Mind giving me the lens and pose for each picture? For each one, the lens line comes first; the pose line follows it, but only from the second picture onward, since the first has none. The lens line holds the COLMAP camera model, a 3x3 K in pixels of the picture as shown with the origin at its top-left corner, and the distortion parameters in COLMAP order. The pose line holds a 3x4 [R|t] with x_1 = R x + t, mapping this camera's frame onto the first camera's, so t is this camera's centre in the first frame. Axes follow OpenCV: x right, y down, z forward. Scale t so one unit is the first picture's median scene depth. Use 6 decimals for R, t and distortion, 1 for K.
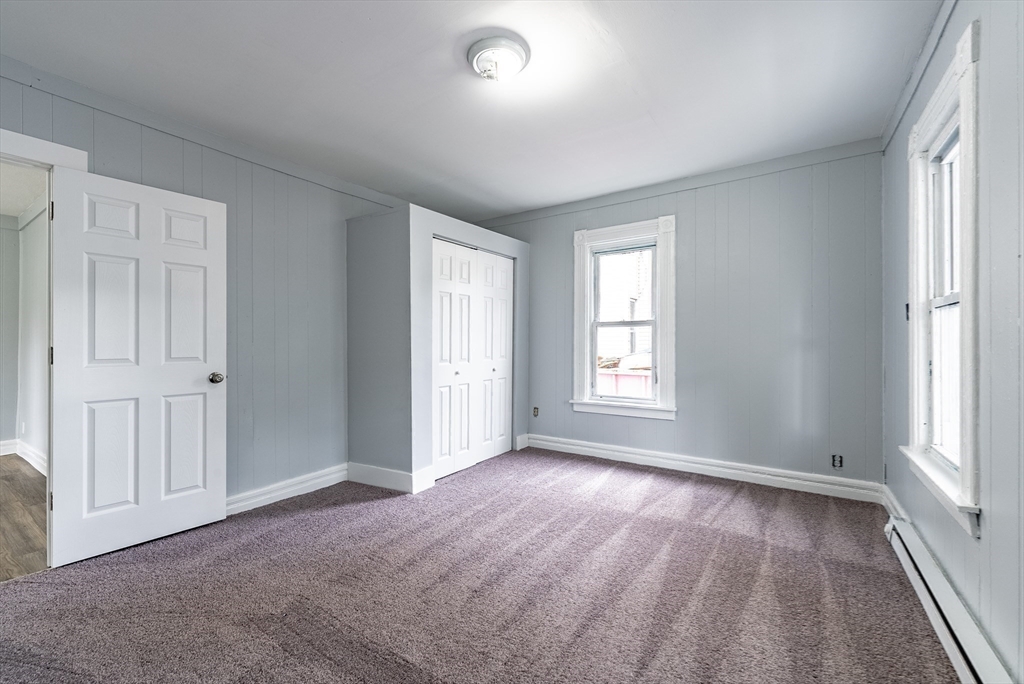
lens RADIAL K [[421.8, 0, 513.3], [0, 421.8, 339.6], [0, 0, 1]] dist [0.000601, -0.000312]
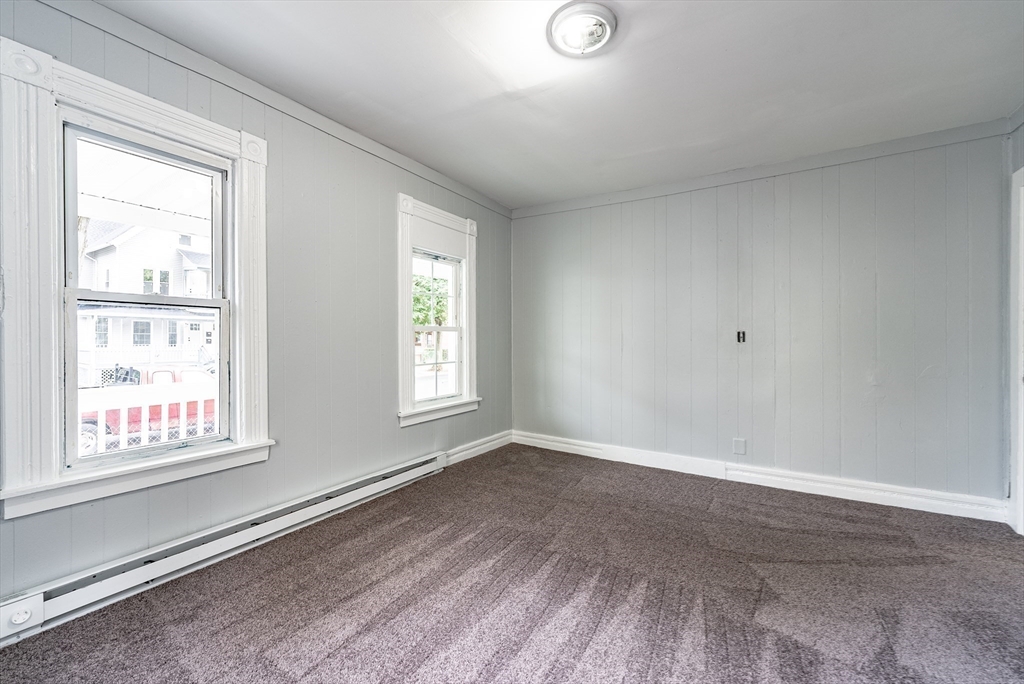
lens RADIAL K [[421.8, 0, 513.3], [0, 421.8, 339.6], [0, 0, 1]] dist [0.000601, -0.000312]
pose [[-0.999449, 0.001573, -0.033148, 0.110406], [0.001854, 0.999963, -0.008449, 0.006475], [0.033133, -0.008506, -0.999415, 1.457976]]
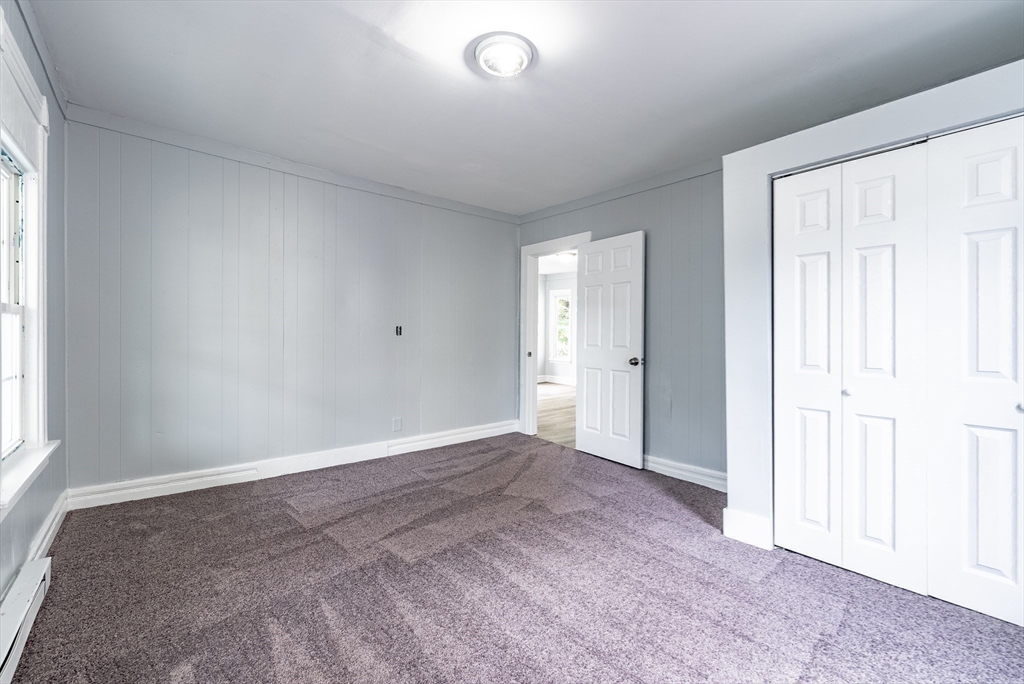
lens RADIAL K [[425.1, 0, 508.0], [0, 425.1, 334.5], [0, 0, 1]] dist [0.000047, -0.000214]
pose [[-0.275322, 0.001655, -0.961351, 0.726831], [0.001630, 0.999998, 0.001255, 0.000513], [0.961351, -0.001222, -0.275324, 0.990456]]
